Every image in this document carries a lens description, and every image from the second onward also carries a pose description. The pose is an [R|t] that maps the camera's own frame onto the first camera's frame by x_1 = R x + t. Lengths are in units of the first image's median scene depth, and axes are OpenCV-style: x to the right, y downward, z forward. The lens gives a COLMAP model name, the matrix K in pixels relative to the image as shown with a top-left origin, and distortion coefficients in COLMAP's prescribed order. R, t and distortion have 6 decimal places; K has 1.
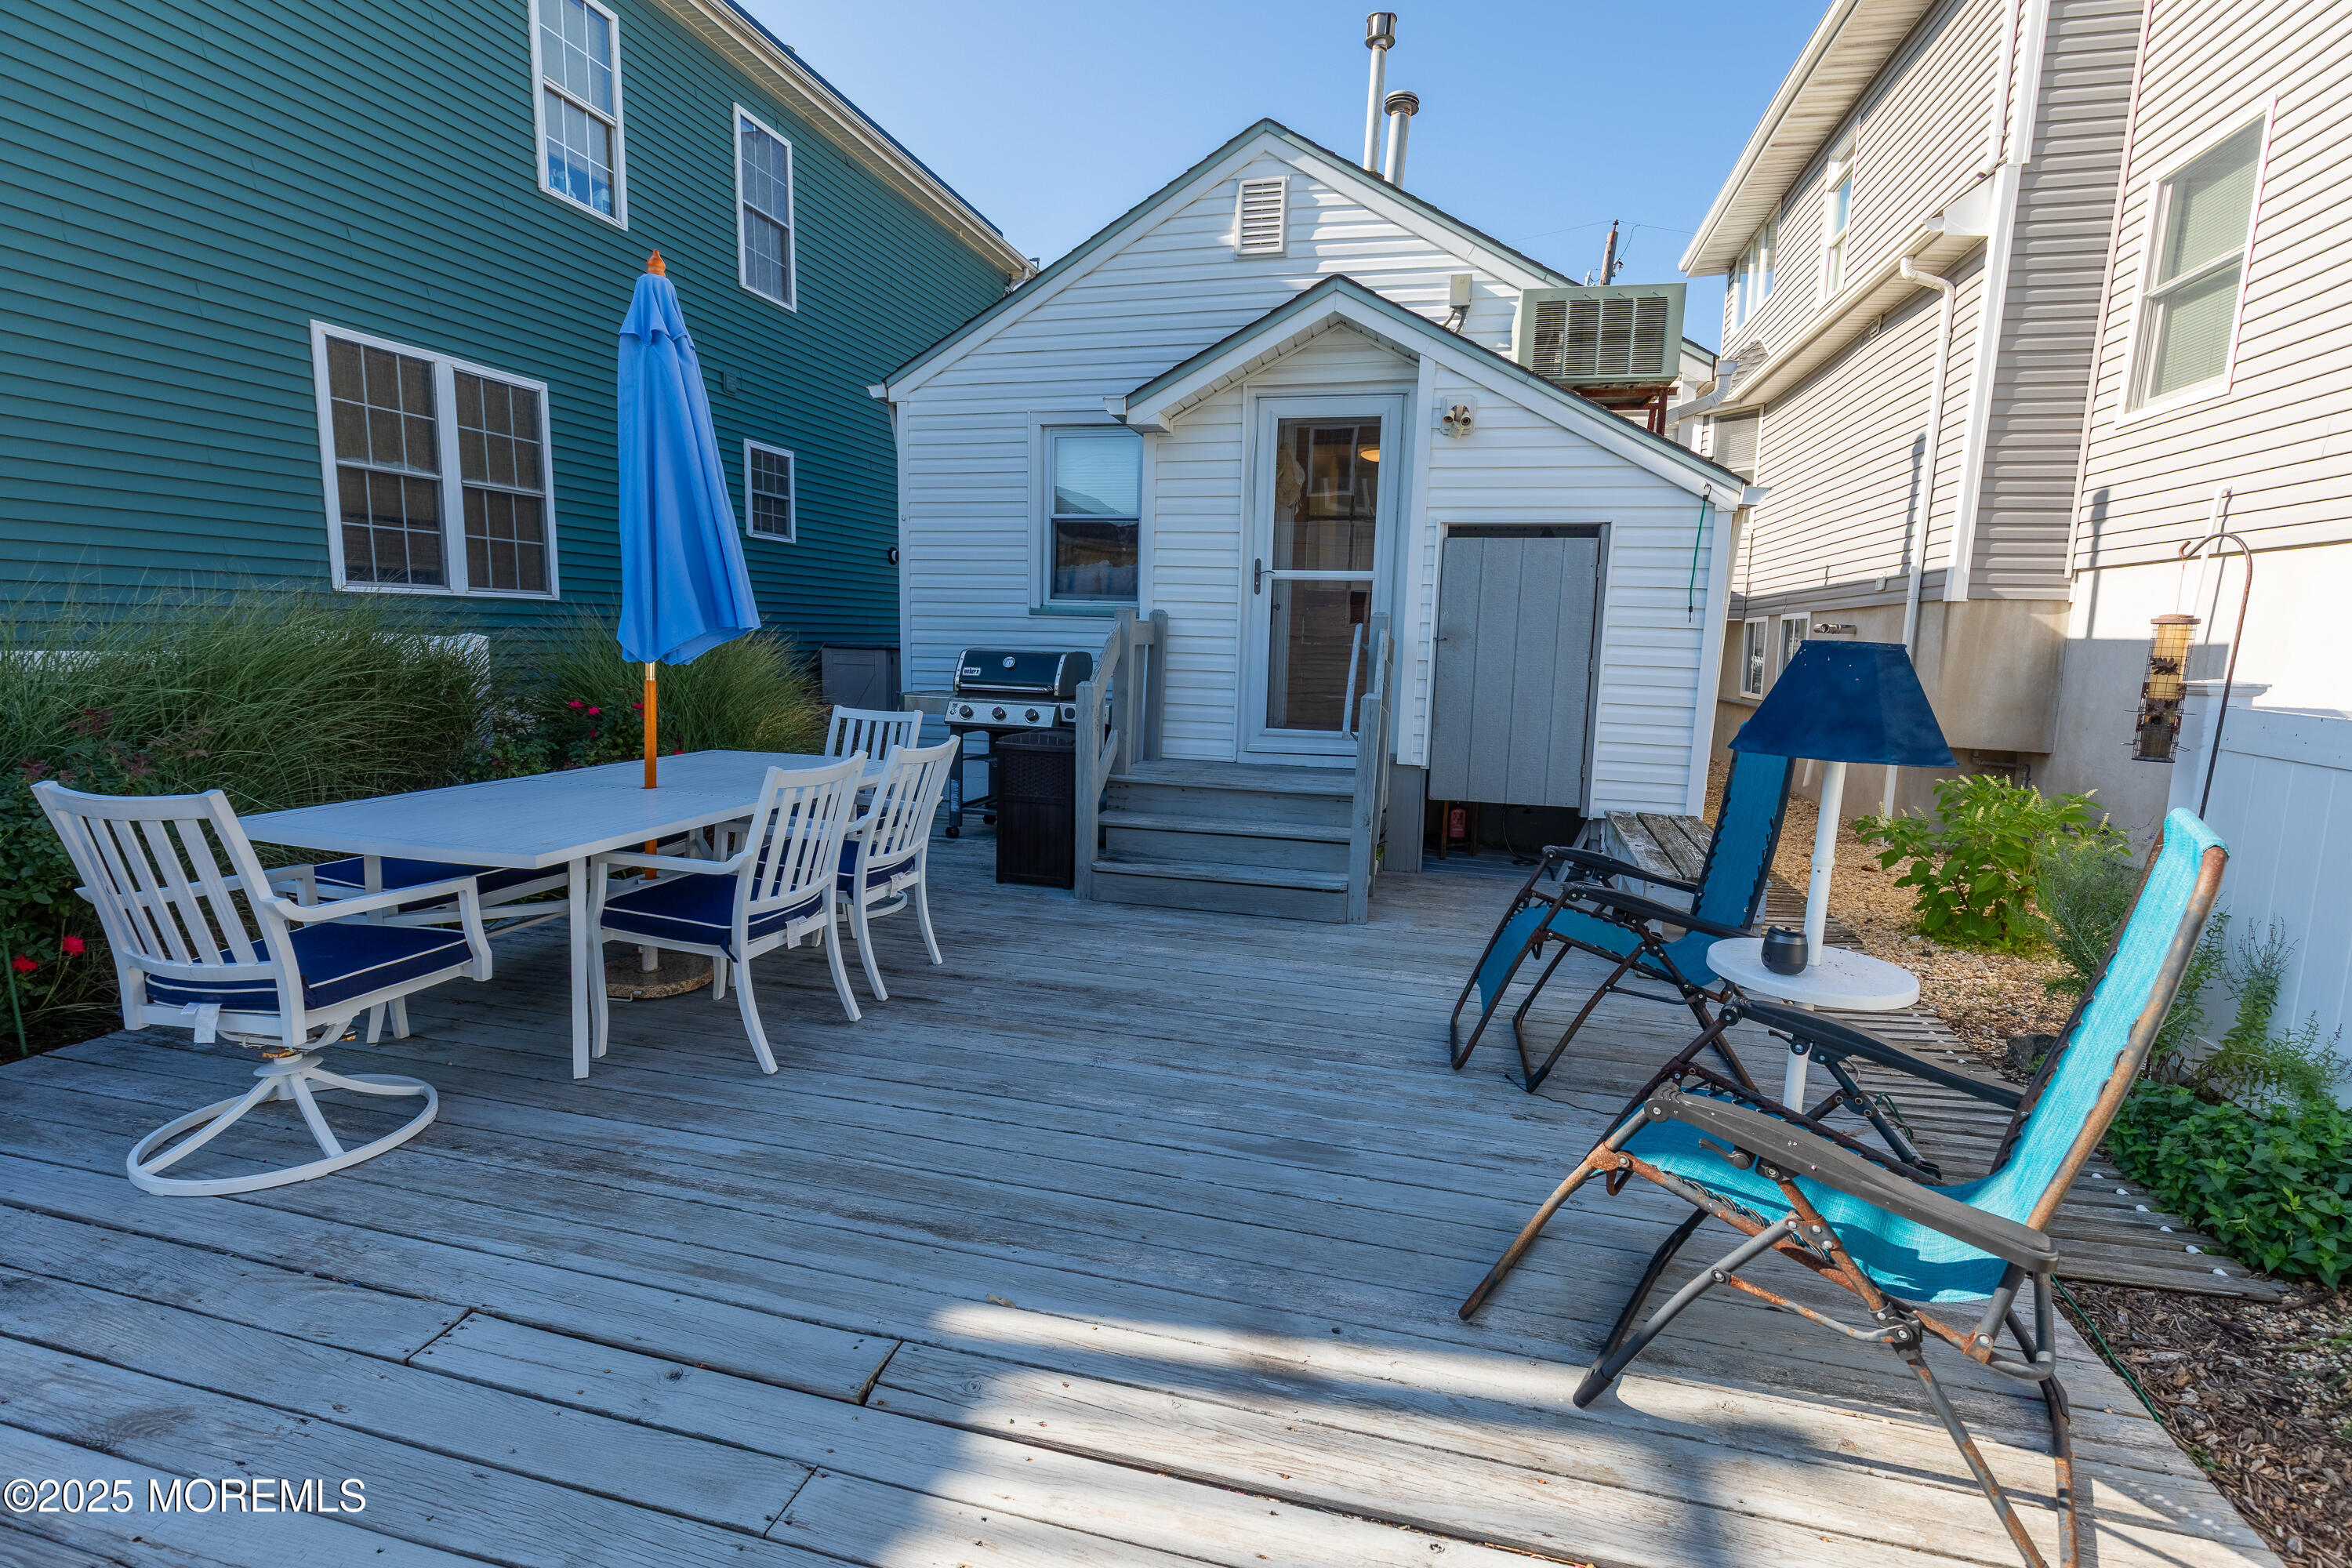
lens RADIAL K [[1061.0, 0, 1181.3], [0, 1061.0, 784.4], [0, 0, 1]] dist [0.000412, 0.000069]
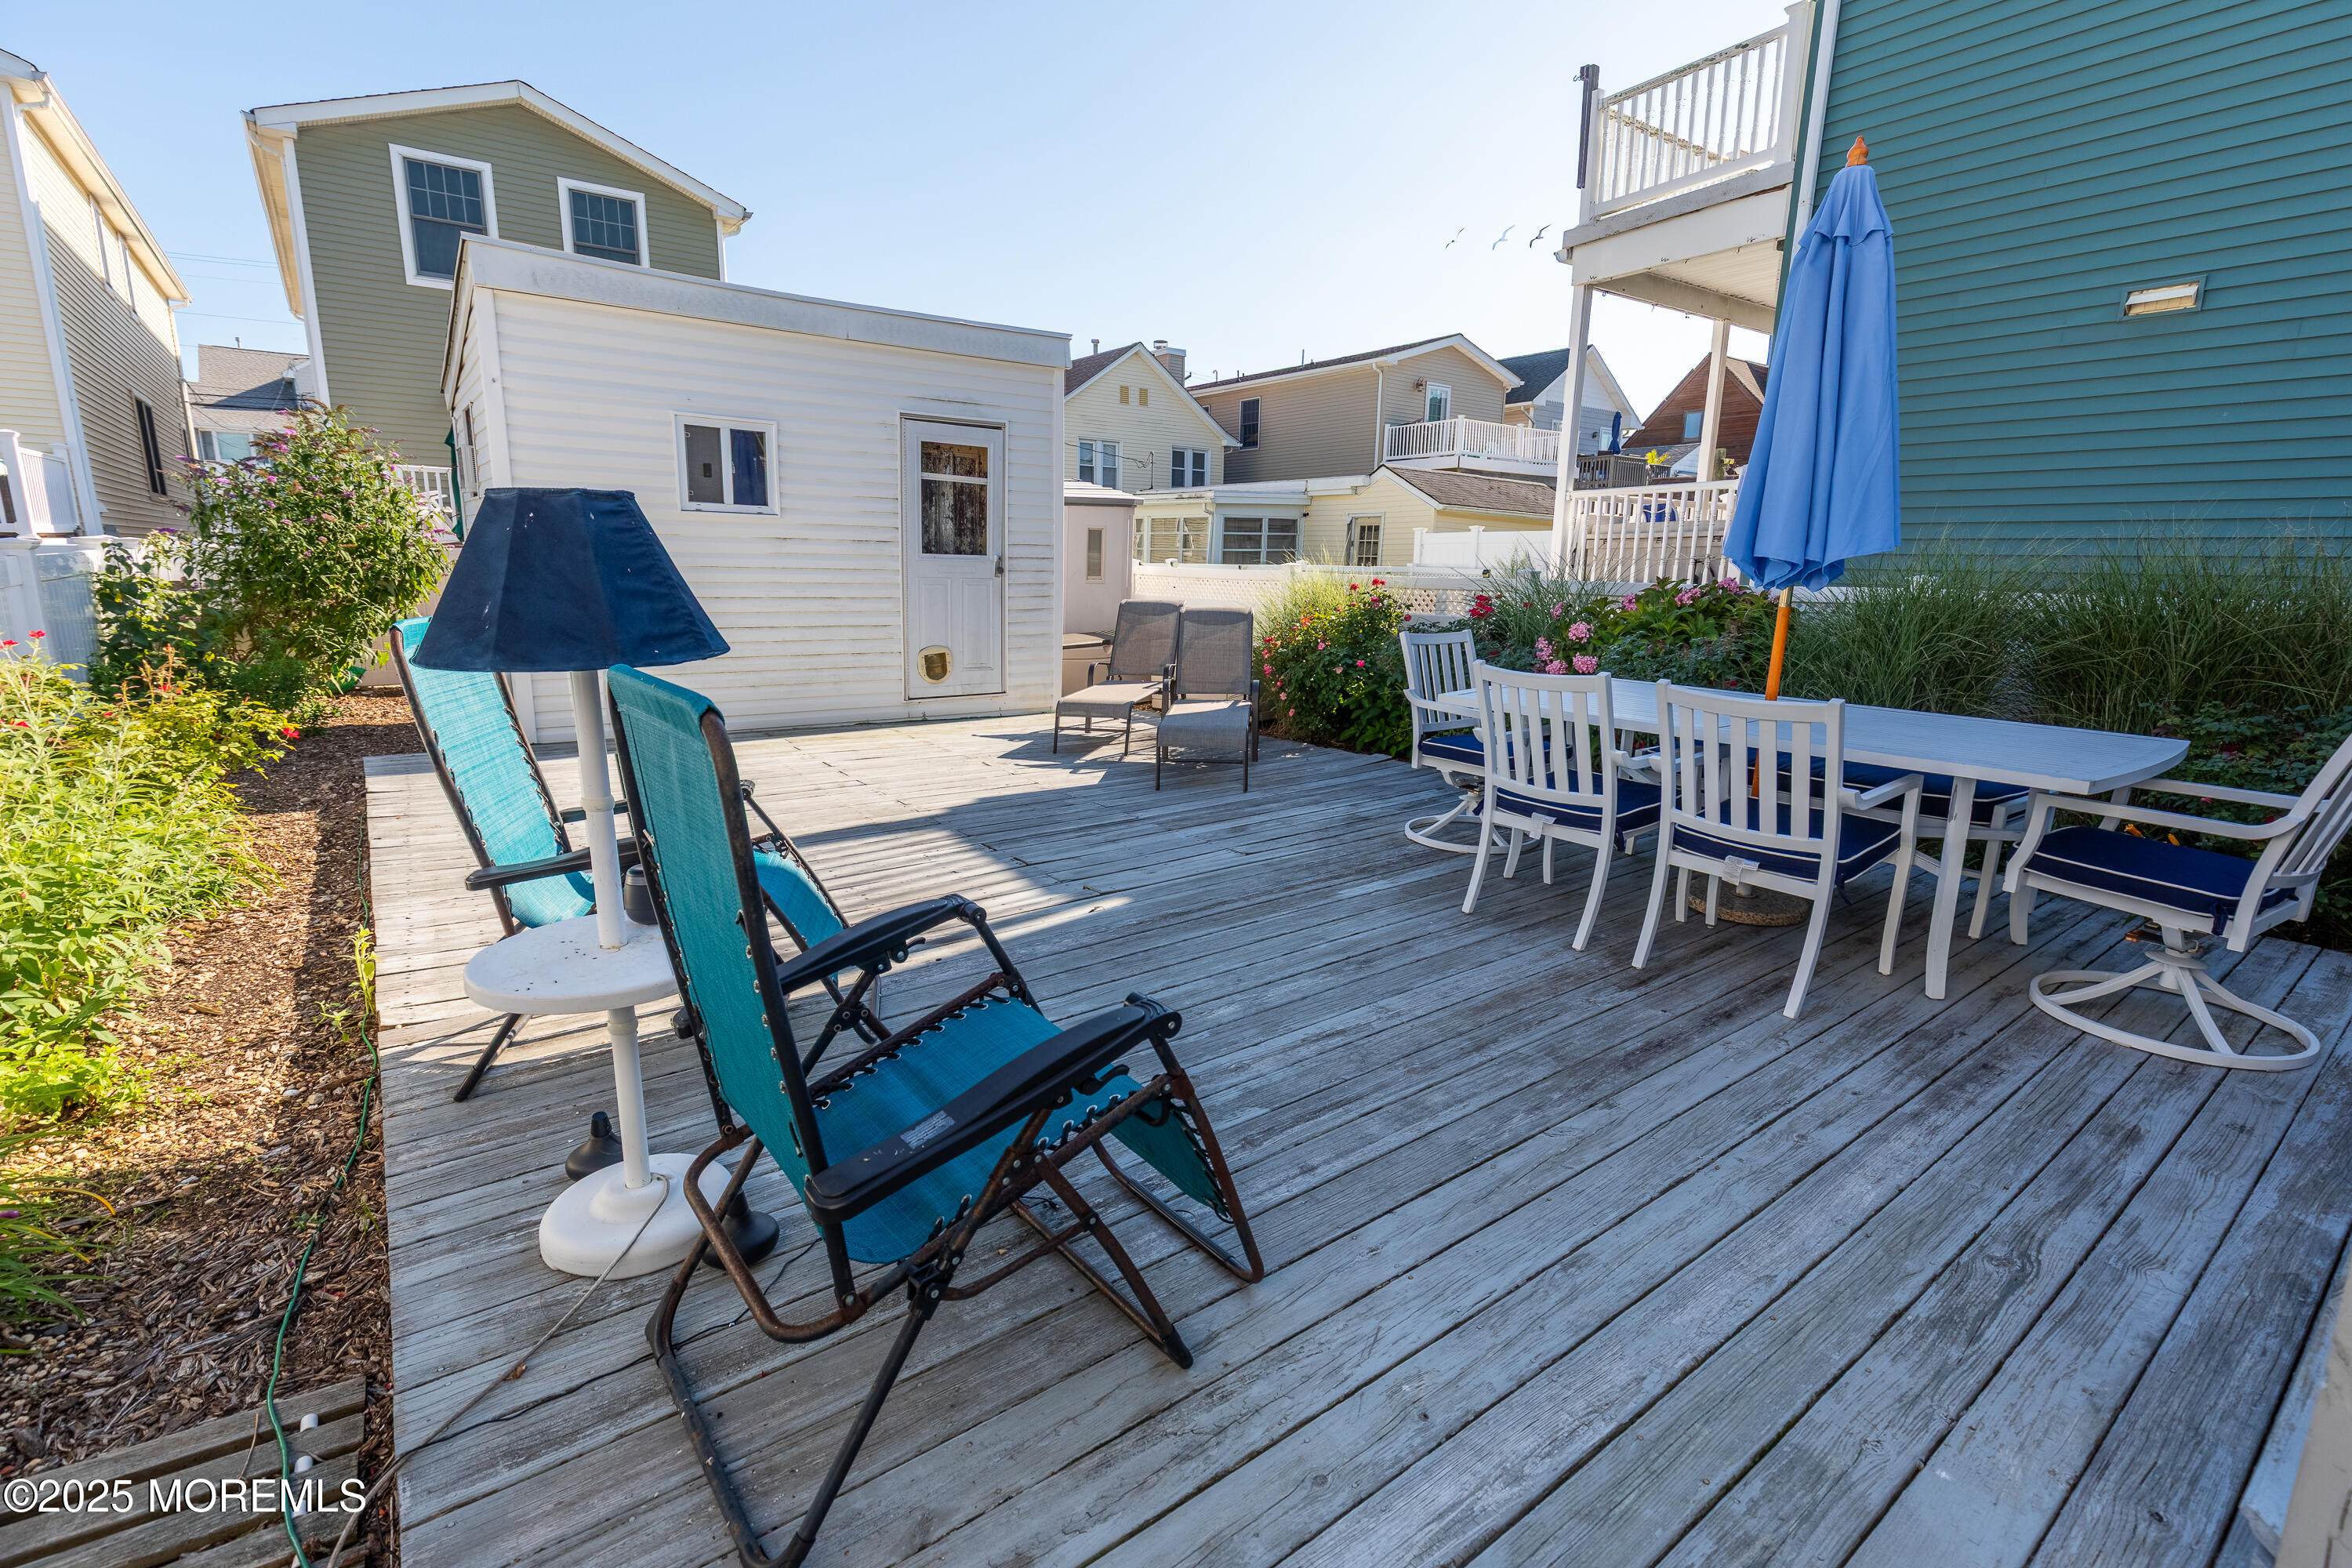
lens RADIAL K [[1071.6, 0, 1167.0], [0, 1071.6, 777.5], [0, 0, 1]] dist [0.006598, -0.000626]
pose [[-0.625423, 0.126222, -0.770009, 0.587337], [-0.140364, 0.952532, 0.270150, -0.124512], [0.767557, 0.277039, -0.578019, 1.086291]]
